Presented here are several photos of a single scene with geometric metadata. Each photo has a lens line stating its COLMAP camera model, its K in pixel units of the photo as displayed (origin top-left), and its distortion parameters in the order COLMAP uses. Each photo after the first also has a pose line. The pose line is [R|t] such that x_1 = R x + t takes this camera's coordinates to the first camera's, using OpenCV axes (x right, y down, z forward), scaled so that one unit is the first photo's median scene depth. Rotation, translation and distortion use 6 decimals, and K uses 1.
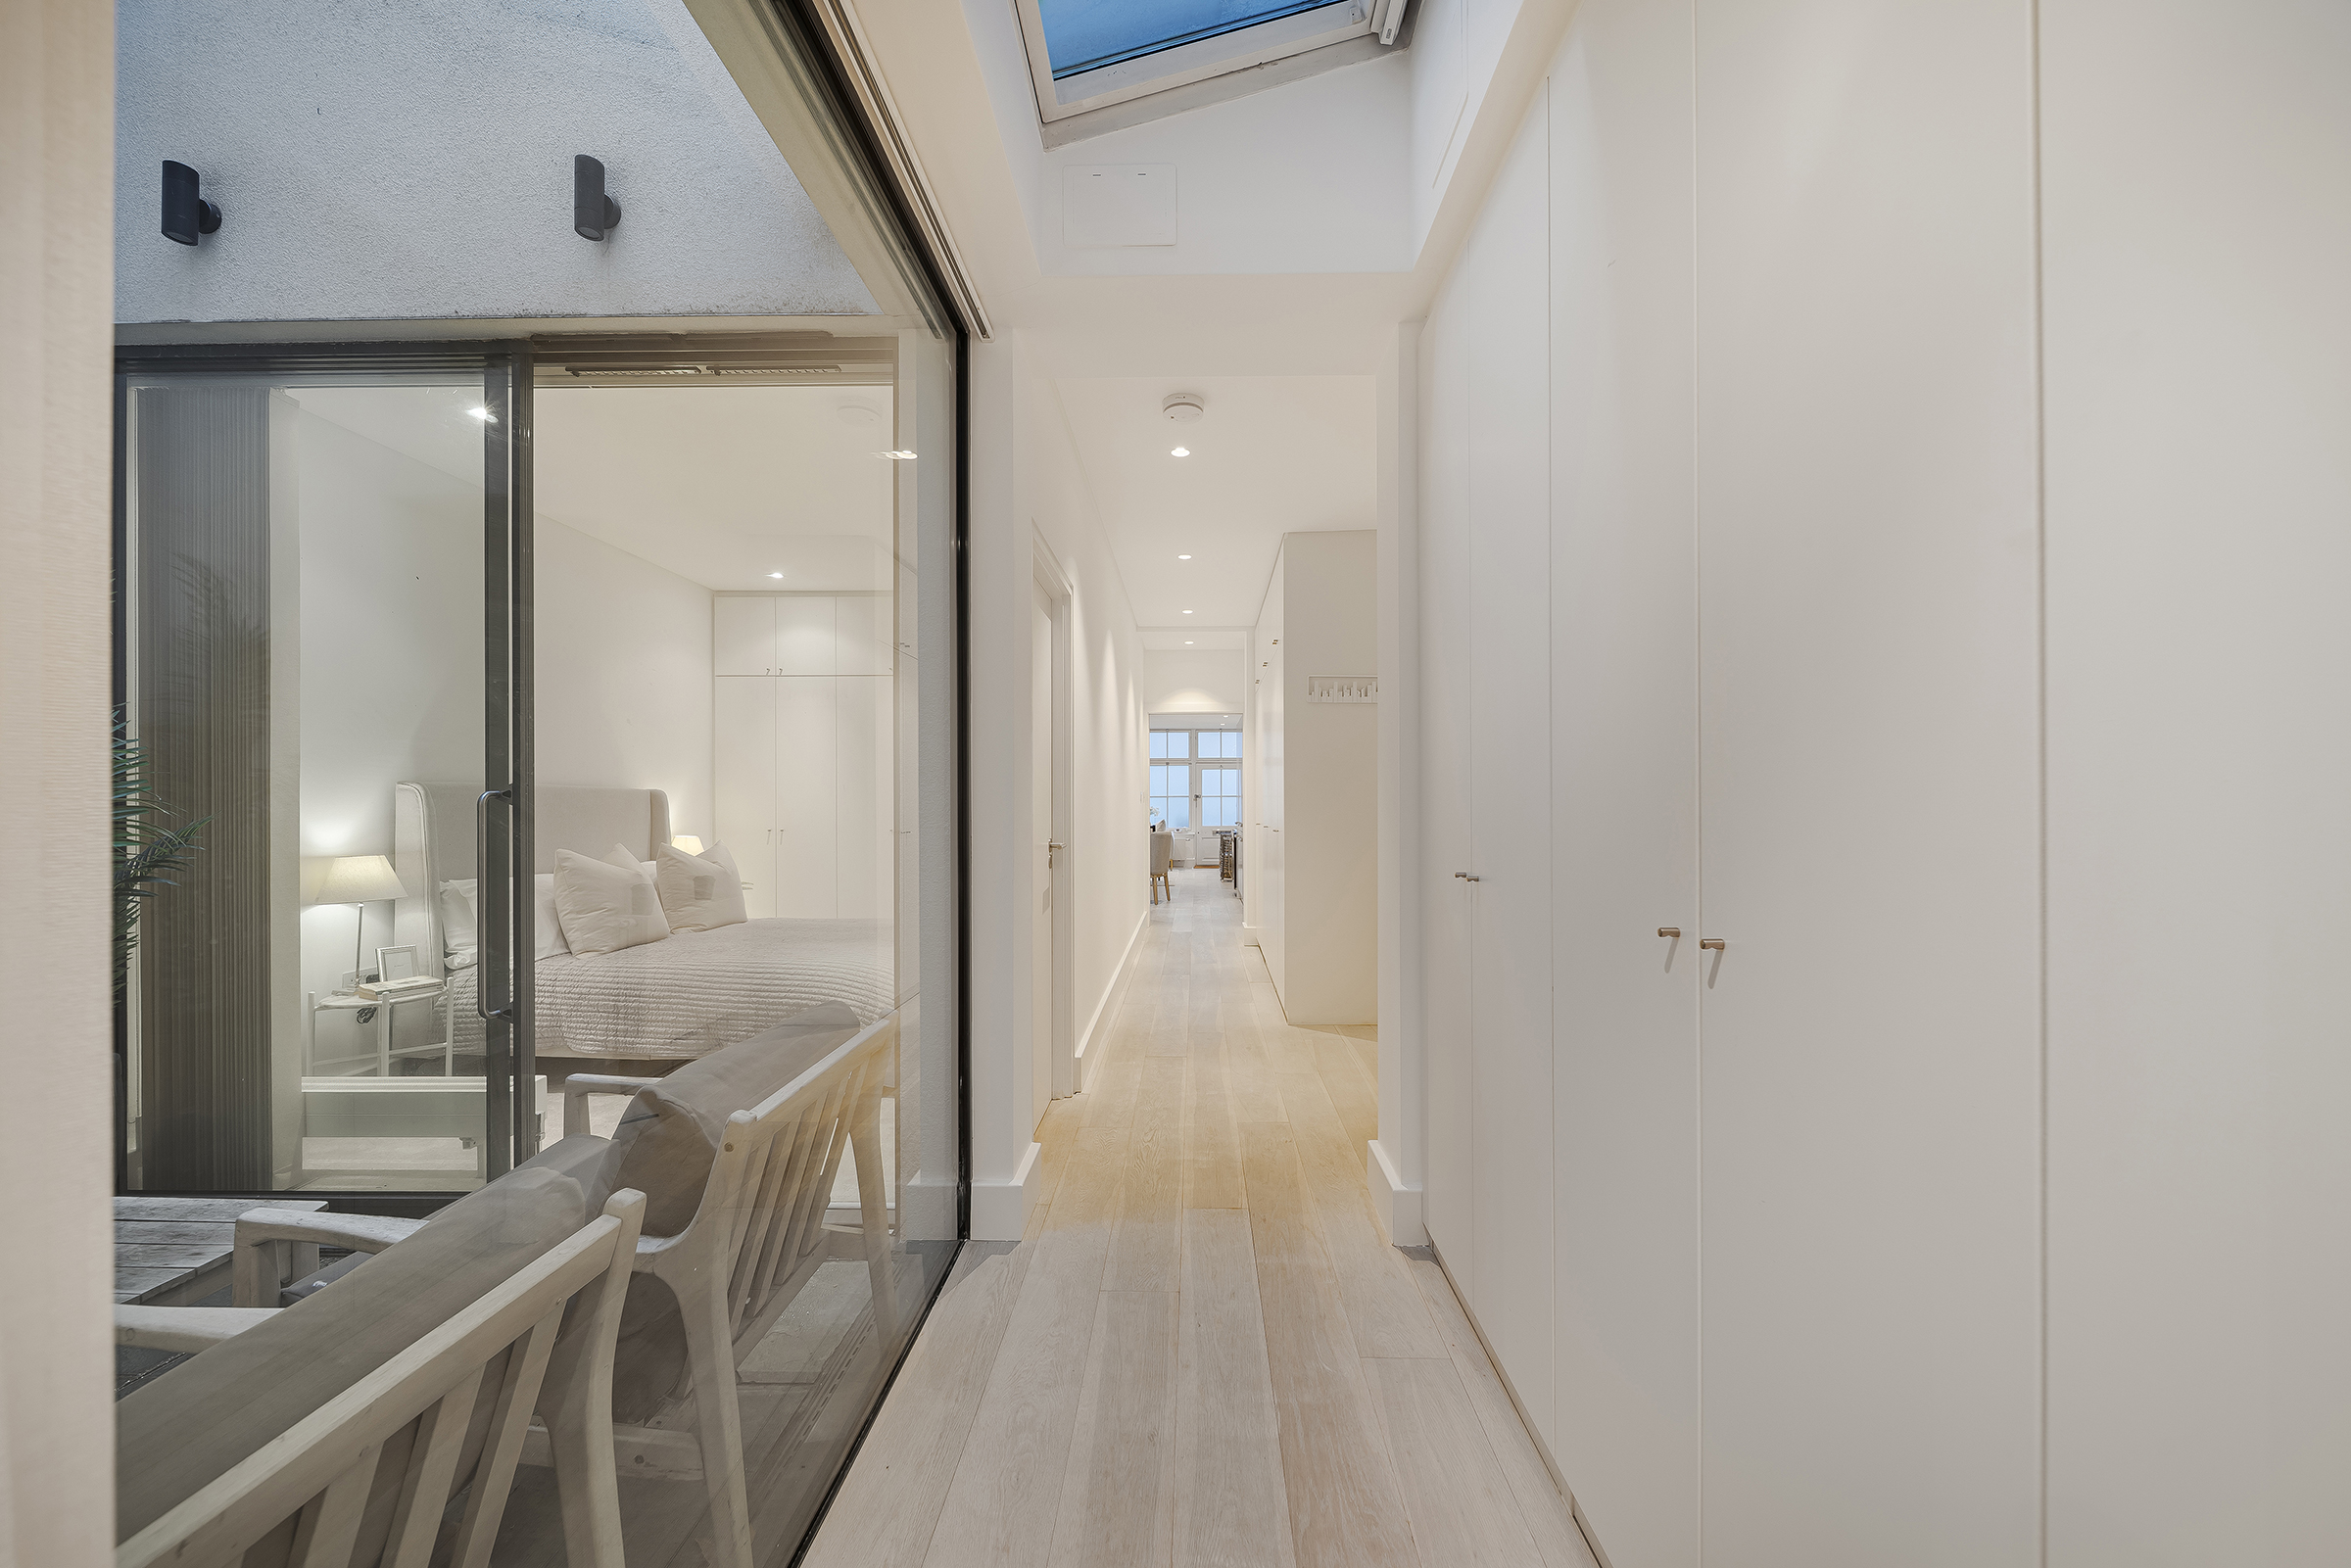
lens RADIAL K [[842.9, 0, 1178.3], [0, 842.9, 760.8], [0, 0, 1]] dist [-0.000002, 0.000045]
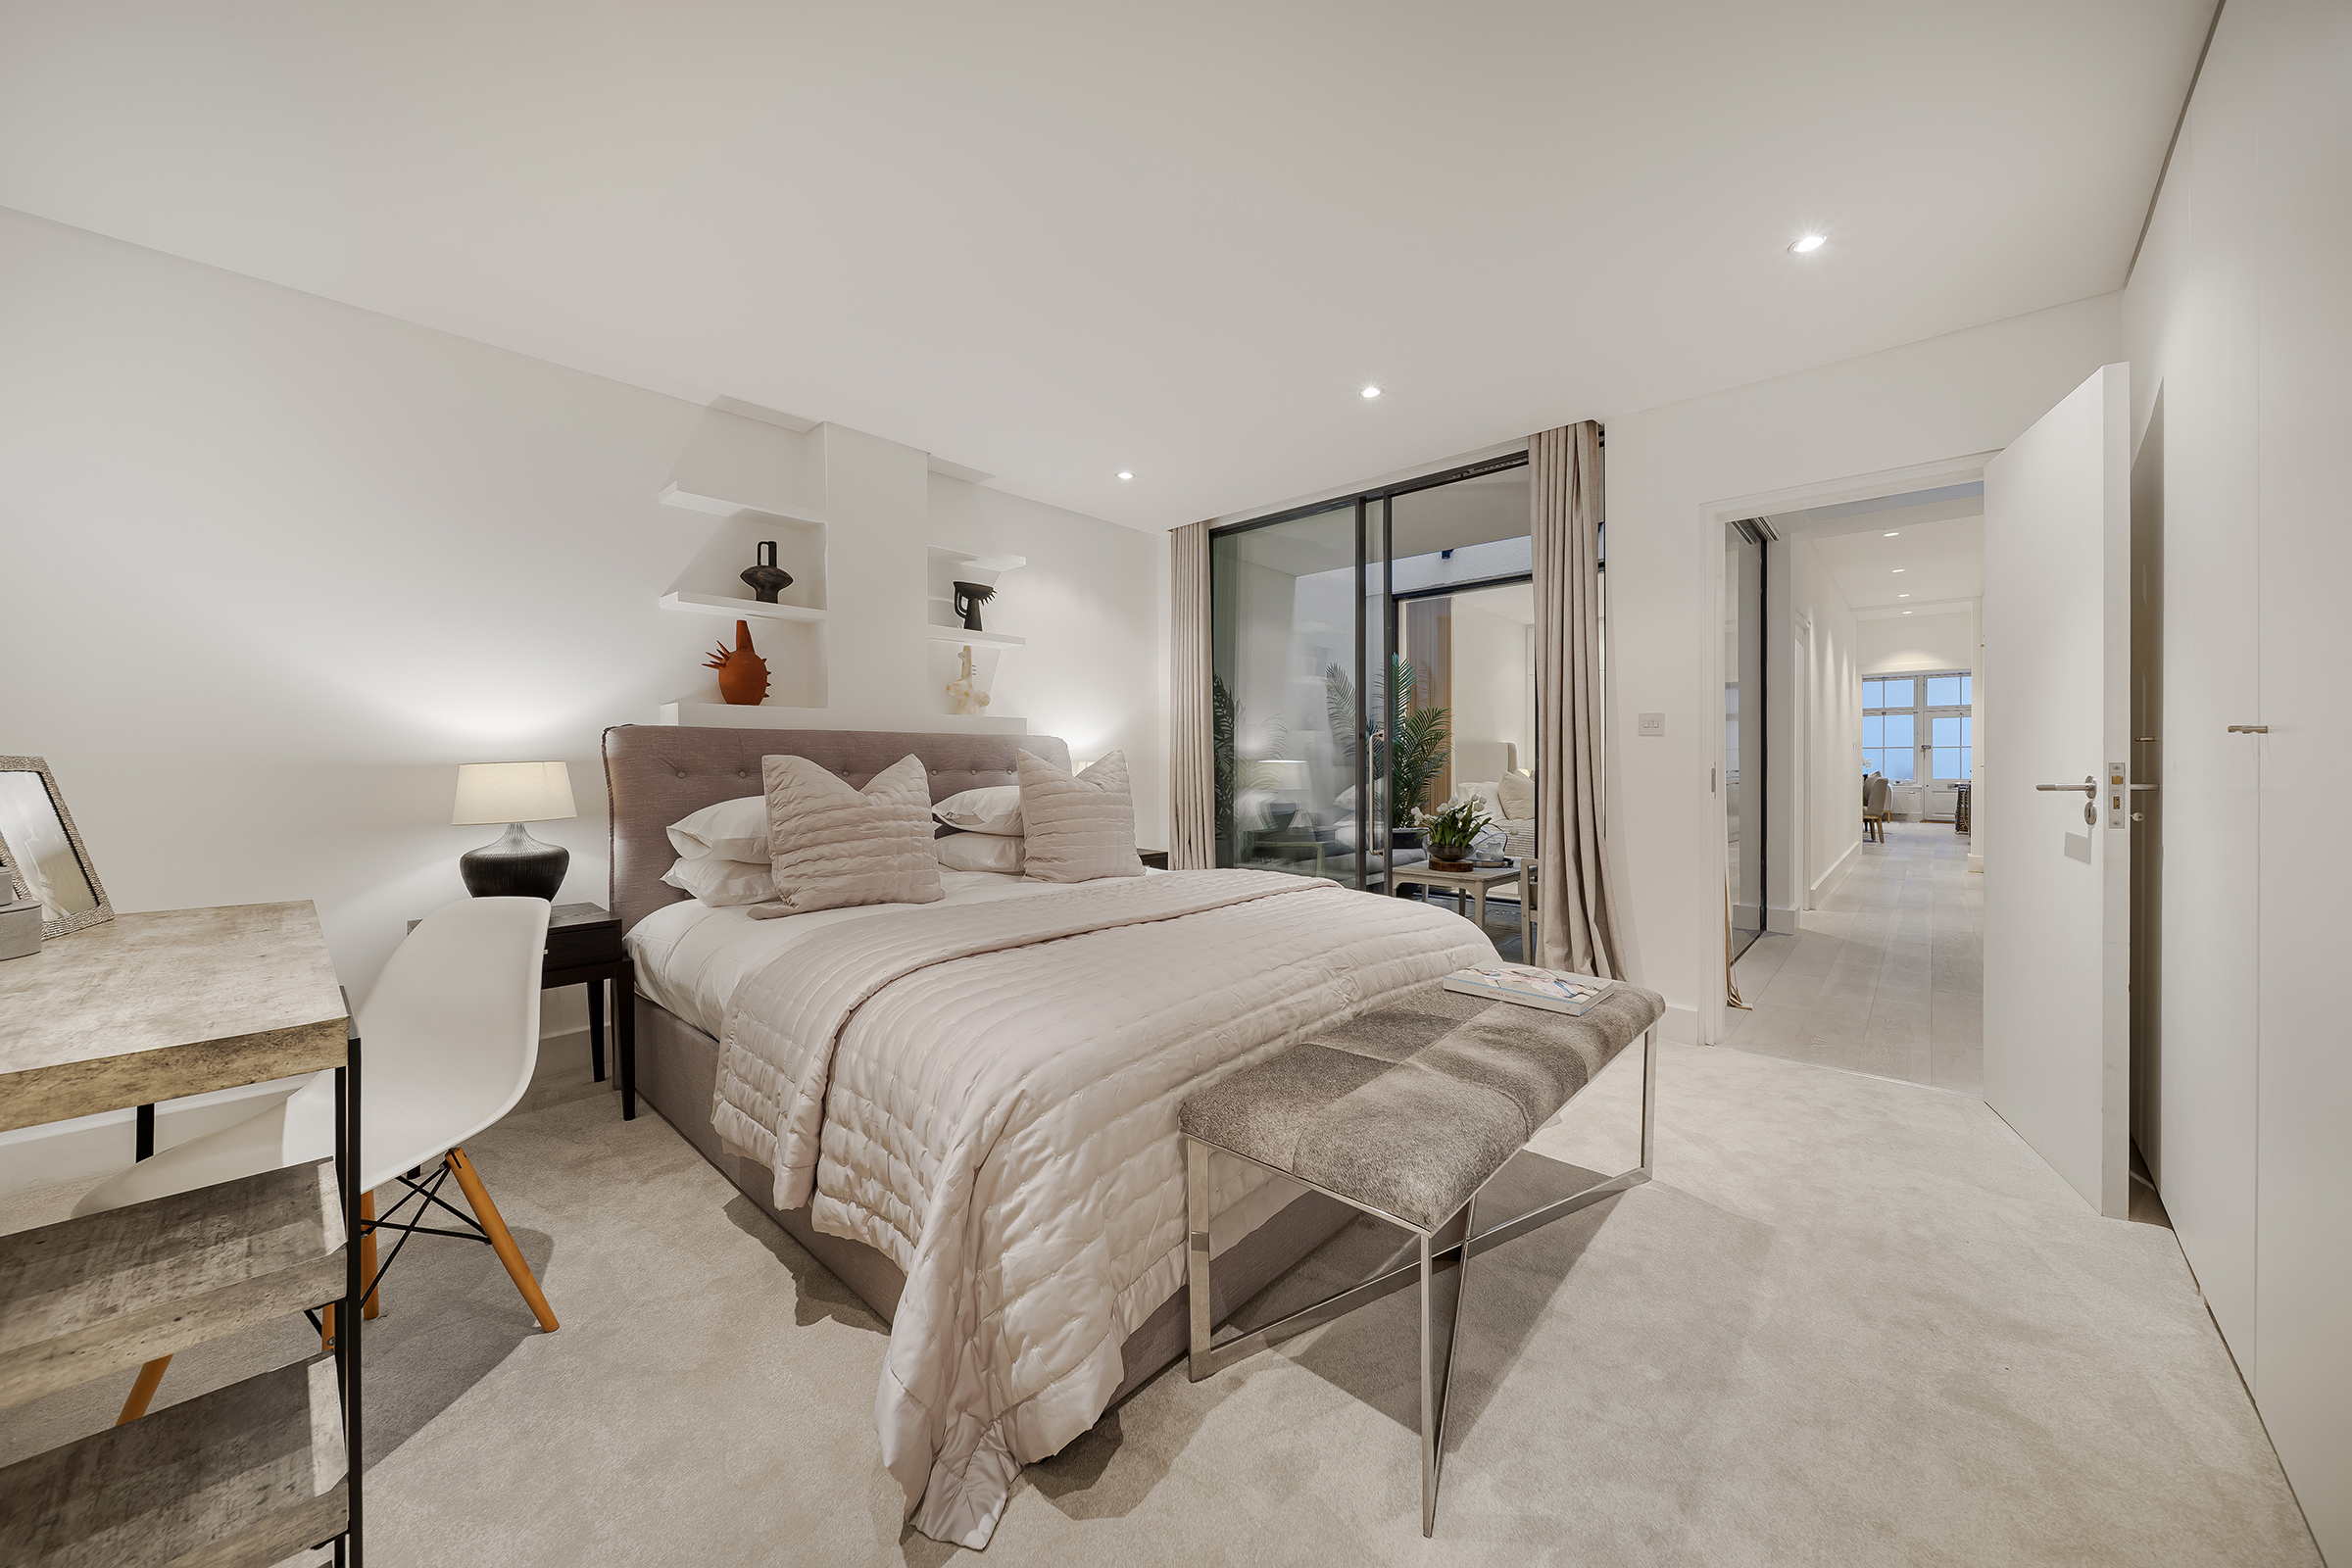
lens RADIAL K [[843.3, 0, 1178.8], [0, 843.3, 760.8], [0, 0, 1]] dist [-0.000002, 0.000045]
pose [[0.757299, 0.005518, -0.653045, 0.006323], [0.029541, 0.998651, 0.042696, -0.007897], [0.652400, -0.051625, 0.756115, -0.278340]]
